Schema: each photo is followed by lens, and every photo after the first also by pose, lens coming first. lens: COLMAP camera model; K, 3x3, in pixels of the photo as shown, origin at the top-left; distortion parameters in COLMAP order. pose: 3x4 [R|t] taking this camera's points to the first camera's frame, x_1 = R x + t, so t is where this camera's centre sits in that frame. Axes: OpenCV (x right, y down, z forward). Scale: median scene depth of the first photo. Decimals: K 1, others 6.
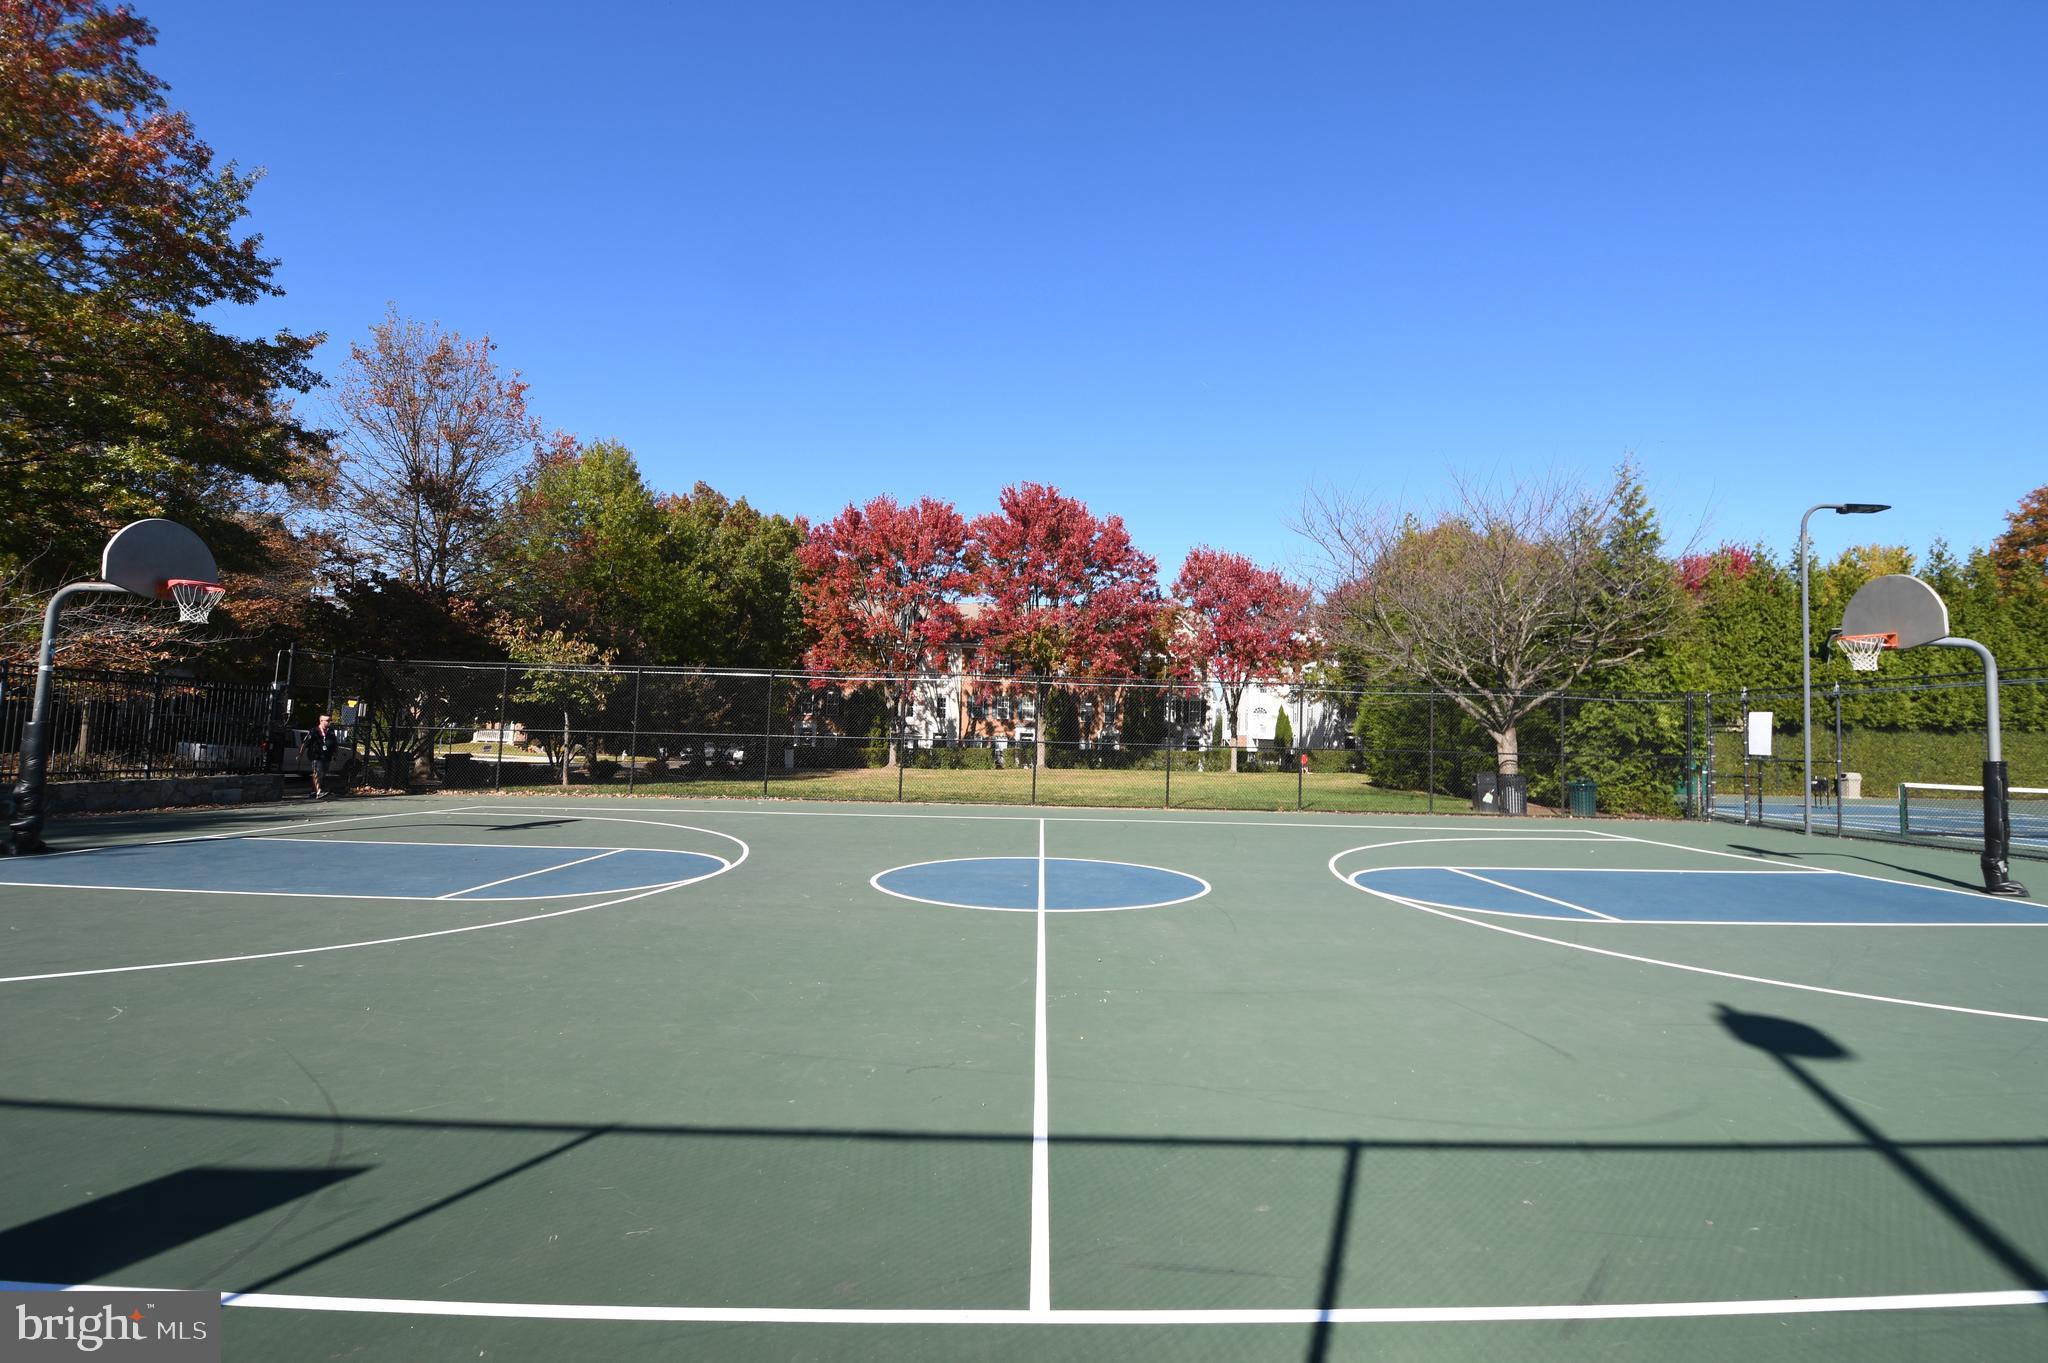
lens RADIAL K [[908.8, 0, 1053.0], [0, 908.8, 711.0], [0, 0, 1]] dist [-0.005679, -0.000597]
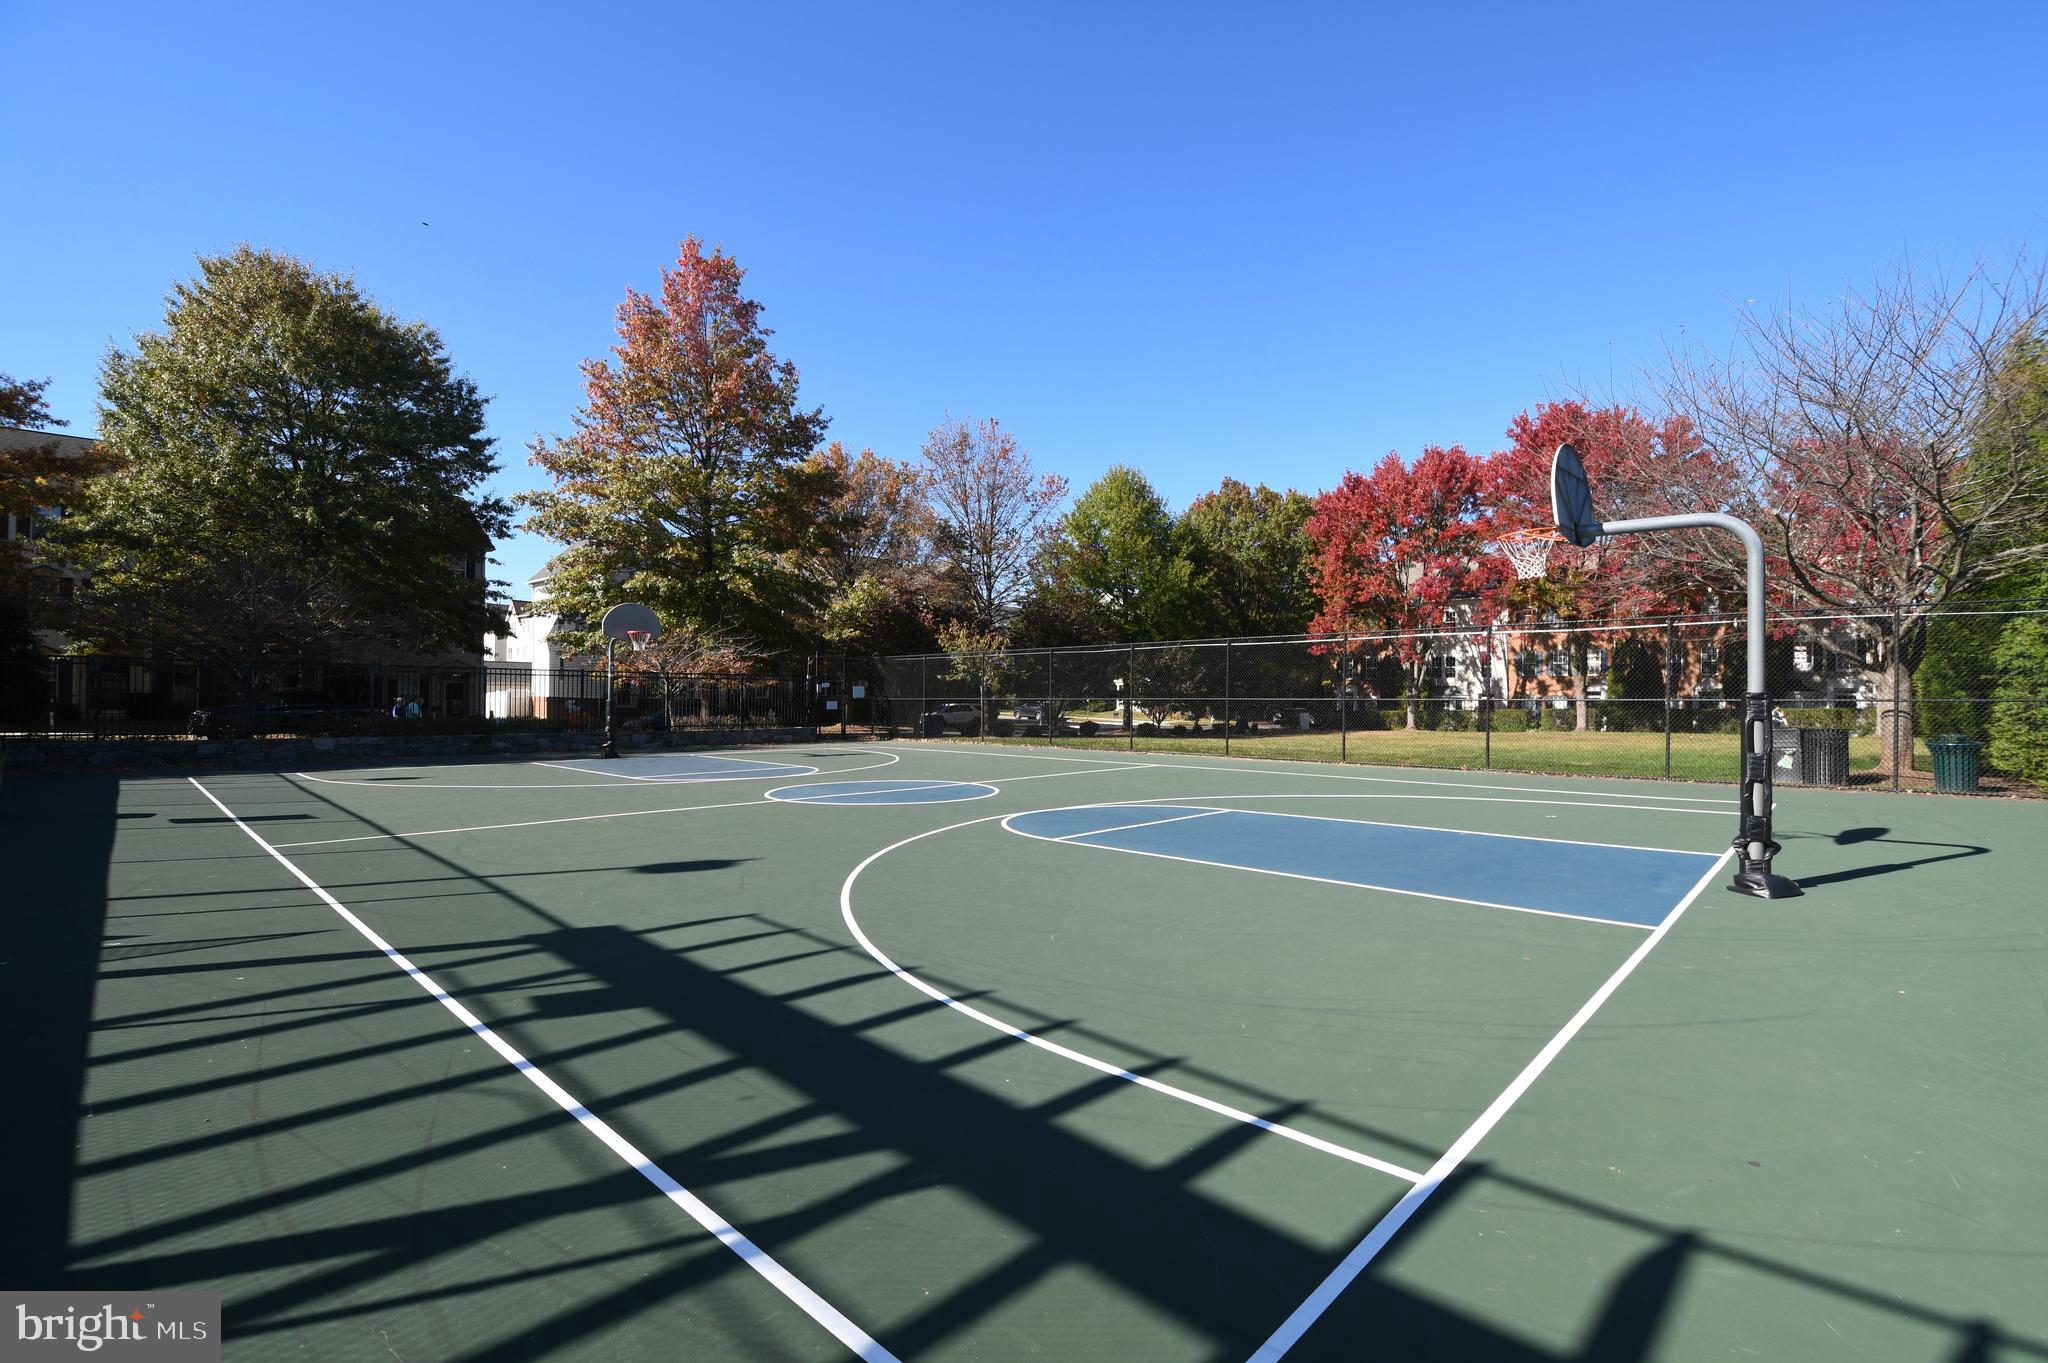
lens RADIAL K [[908.8, 0, 1041.3], [0, 908.8, 703.0], [0, 0, 1]] dist [-0.005679, -0.000597]
pose [[0.695628, -0.018162, -0.718172, 0.227942], [0.037169, 0.999251, 0.010732, 0.006744], [0.717440, -0.034159, 0.695783, 0.035165]]
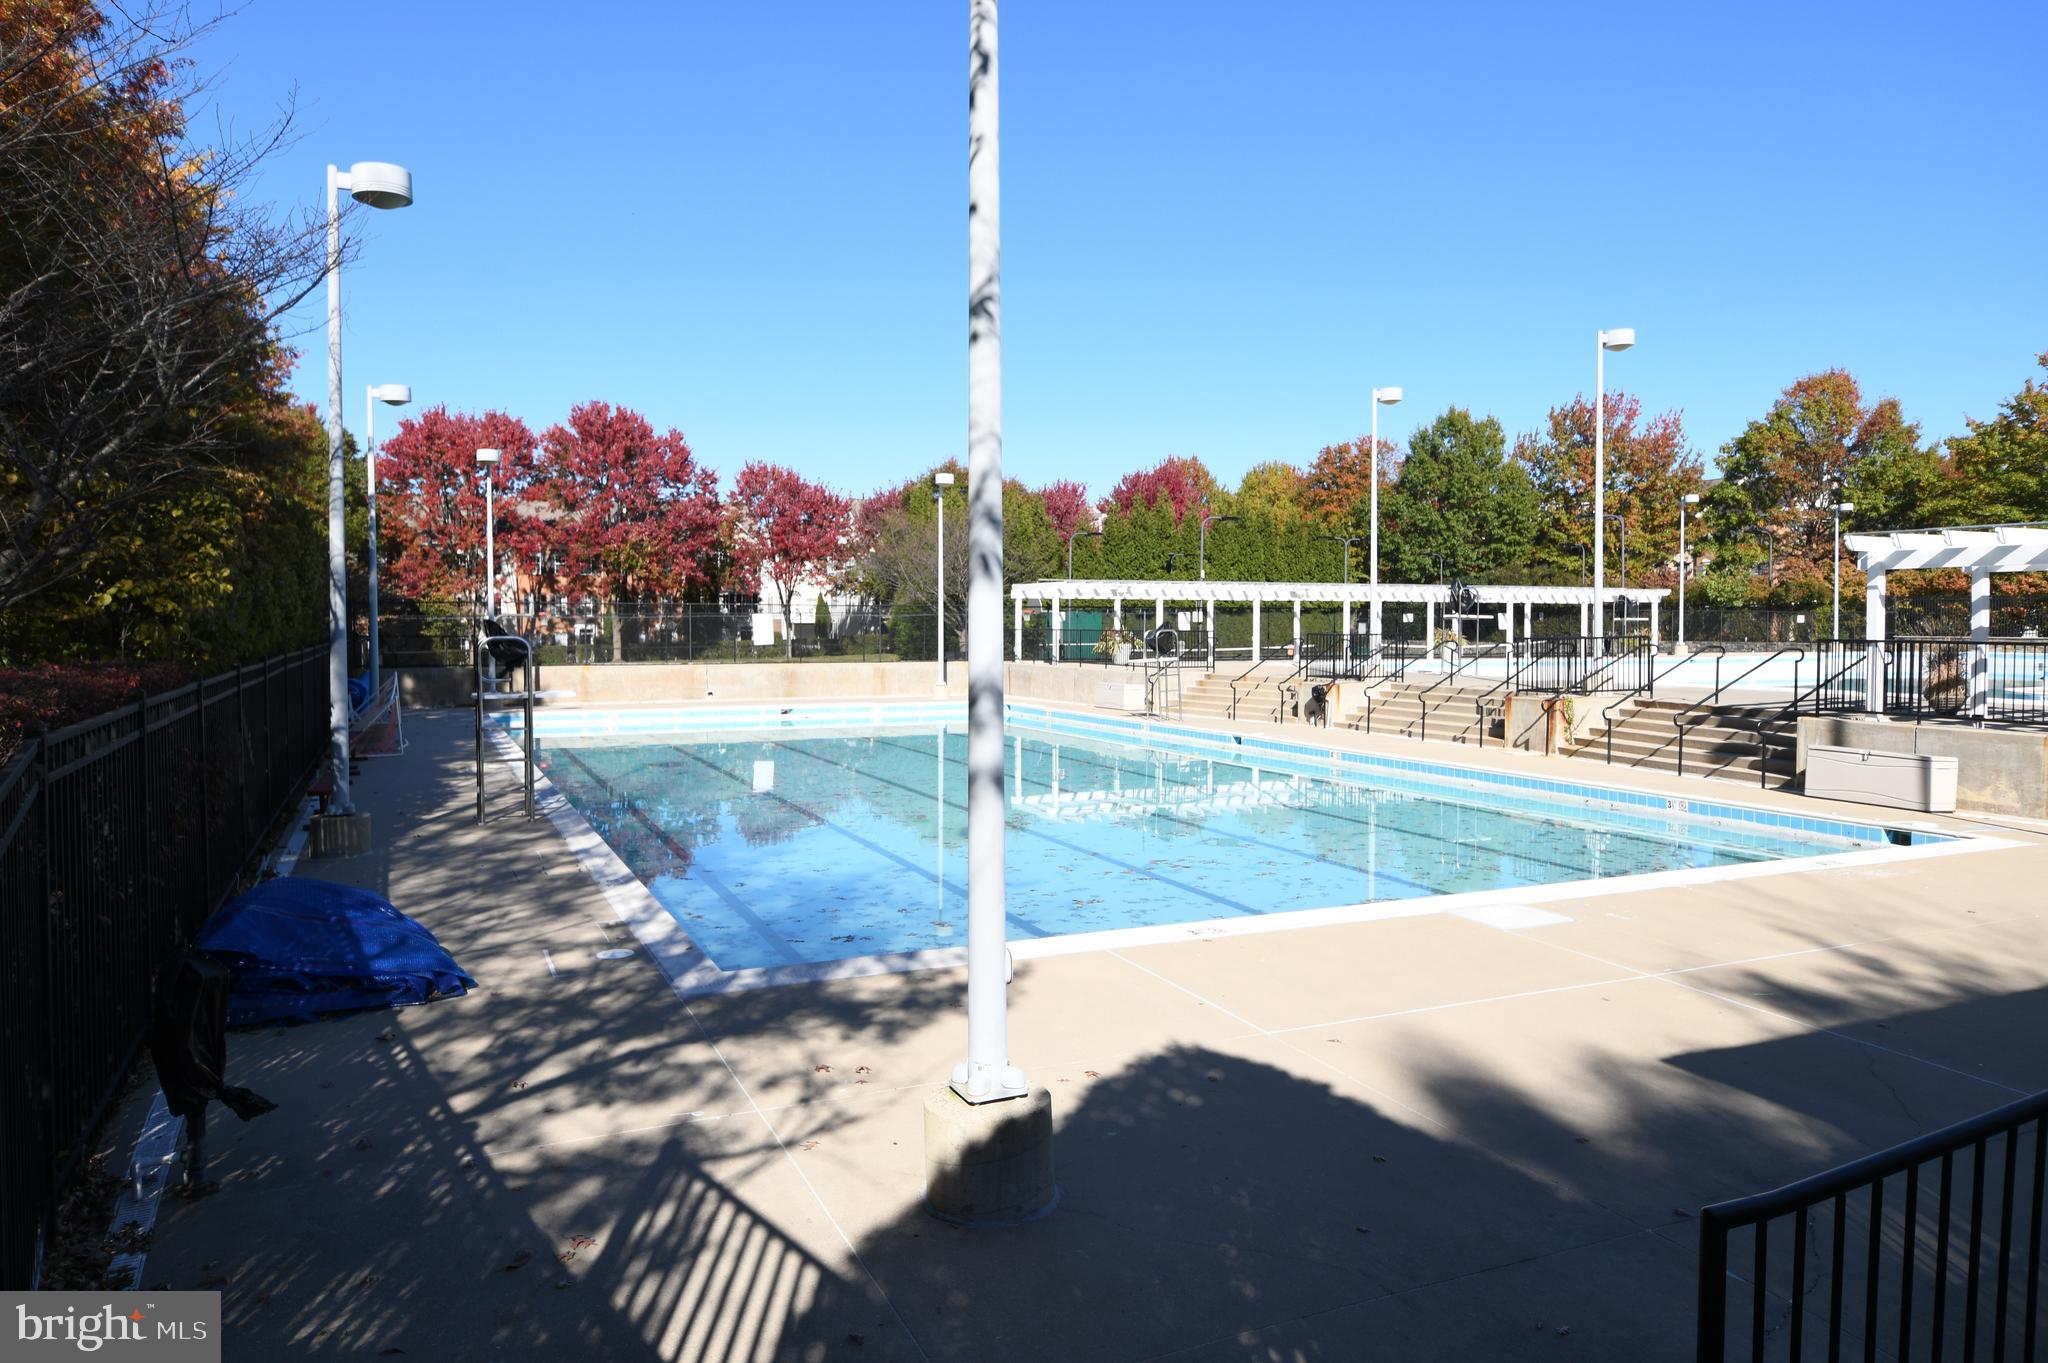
lens RADIAL K [[1374.9, 0, 984.5], [0, 1374.9, 669.3], [0, 0, 1]] dist [0.002816, -0.002925]
pose [[0.924650, -0.048096, 0.377769, -0.208099], [0.019044, 0.996591, 0.080270, -0.047445], [-0.380342, -0.067027, 0.922414, -0.633418]]
